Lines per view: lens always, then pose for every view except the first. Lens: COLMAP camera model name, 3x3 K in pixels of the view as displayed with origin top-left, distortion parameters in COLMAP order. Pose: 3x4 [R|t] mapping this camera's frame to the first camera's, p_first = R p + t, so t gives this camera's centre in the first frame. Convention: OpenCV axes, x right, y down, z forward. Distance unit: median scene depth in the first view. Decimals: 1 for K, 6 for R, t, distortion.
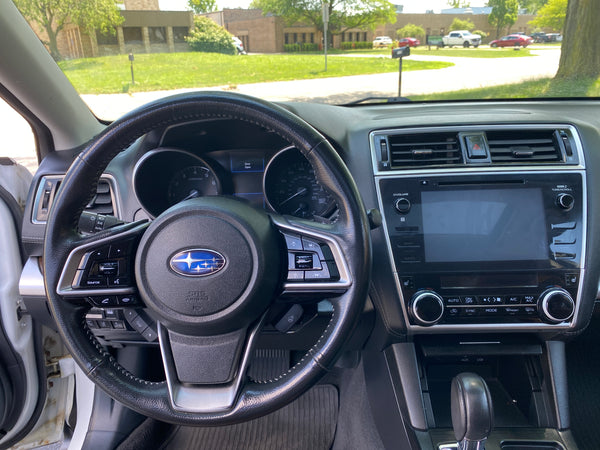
lens RADIAL K [[460.8, 0, 297.6], [0, 460.8, 222.4], [0, 0, 1]] dist [0.012263, -0.020476]
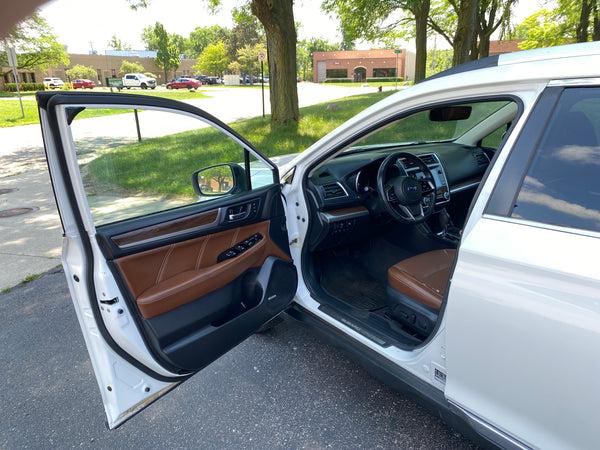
lens RADIAL K [[460.8, 0, 302.0], [0, 460.8, 220.4], [0, 0, 1]] dist [0.012263, -0.020476]
pose [[0.784405, -0.170064, 0.596480, -0.261955], [0.217571, 0.976013, -0.007844, 0.010448], [-0.580838, 0.135930, 0.802590, -0.133486]]
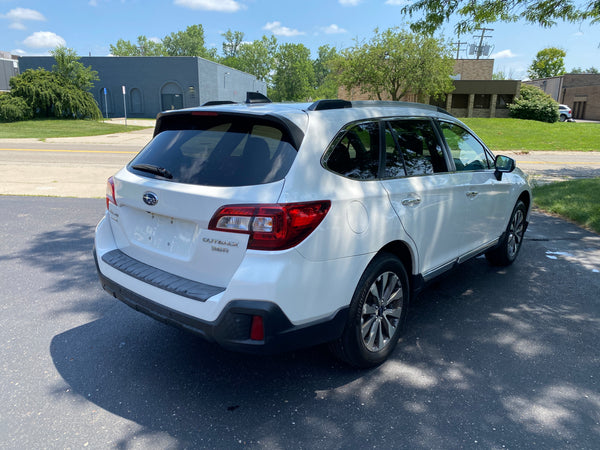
lens RADIAL K [[460.8, 0, 296.9], [0, 460.8, 231.6], [0, 0, 1]] dist [0.012263, -0.020476]
pose [[0.784039, 0.192272, -0.590181, 0.316873], [-0.248813, 0.968435, -0.015039, 0.133687], [0.568660, 0.158636, 0.807131, -0.519872]]
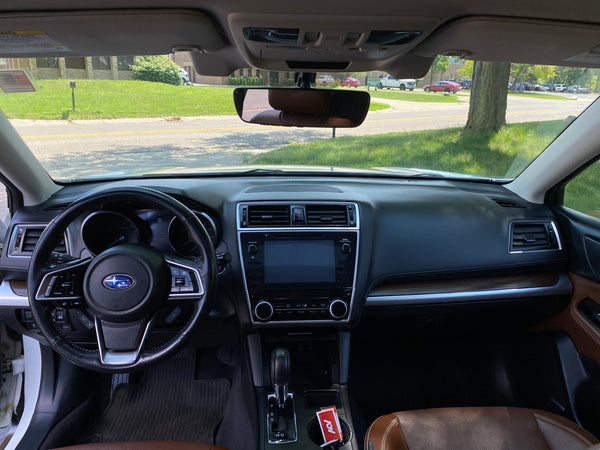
lens RADIAL K [[460.8, 0, 299.1], [0, 460.8, 220.3], [0, 0, 1]] dist [0.012263, -0.020476]
pose [[0.992162, 0.021050, 0.123175, 0.018268], [-0.012470, 0.997468, -0.070021, -0.002599], [-0.124337, 0.067936, 0.989912, -0.064403]]
